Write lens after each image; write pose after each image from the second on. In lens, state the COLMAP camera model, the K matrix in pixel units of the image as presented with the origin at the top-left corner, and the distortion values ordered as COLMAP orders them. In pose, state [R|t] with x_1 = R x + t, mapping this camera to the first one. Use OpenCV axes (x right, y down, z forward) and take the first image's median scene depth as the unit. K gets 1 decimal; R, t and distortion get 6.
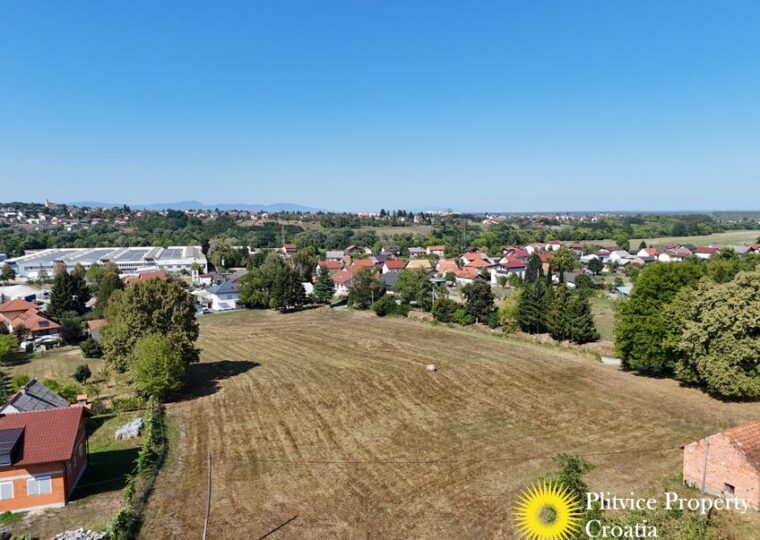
lens RADIAL K [[557.7, 0, 381.9], [0, 557.7, 265.3], [0, 0, 1]] dist [0.058673, -0.044439]
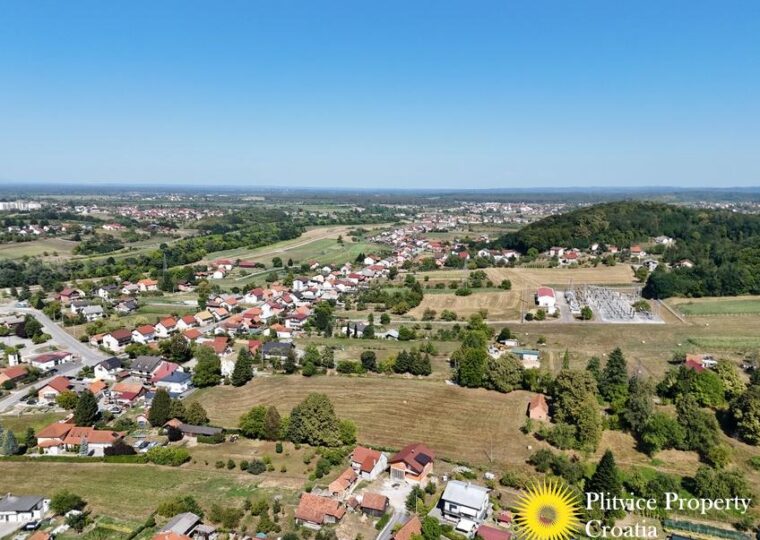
lens RADIAL K [[557.7, 0, 379.0], [0, 557.7, 272.2], [0, 0, 1]] dist [0.058673, -0.044439]
pose [[0.727454, -0.091325, 0.680052, -1.099137], [0.048985, 0.995486, 0.081286, -0.403631], [-0.684406, -0.025819, 0.728644, -0.485758]]
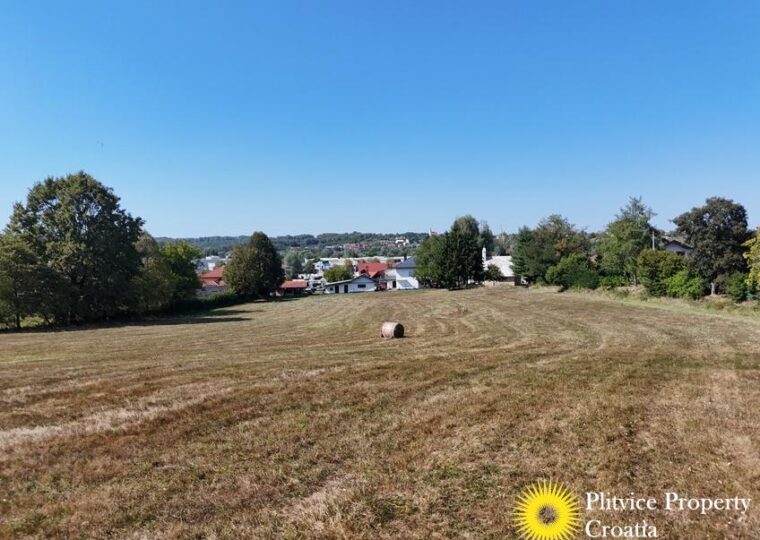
lens RADIAL K [[557.7, 0, 383.4], [0, 557.7, 267.7], [0, 0, 1]] dist [0.058673, -0.044439]
pose [[0.789338, 0.002431, -0.613954, 0.231457], [-0.035597, 0.998491, -0.041812, 0.105457], [0.612926, 0.054859, 0.788234, 0.451343]]
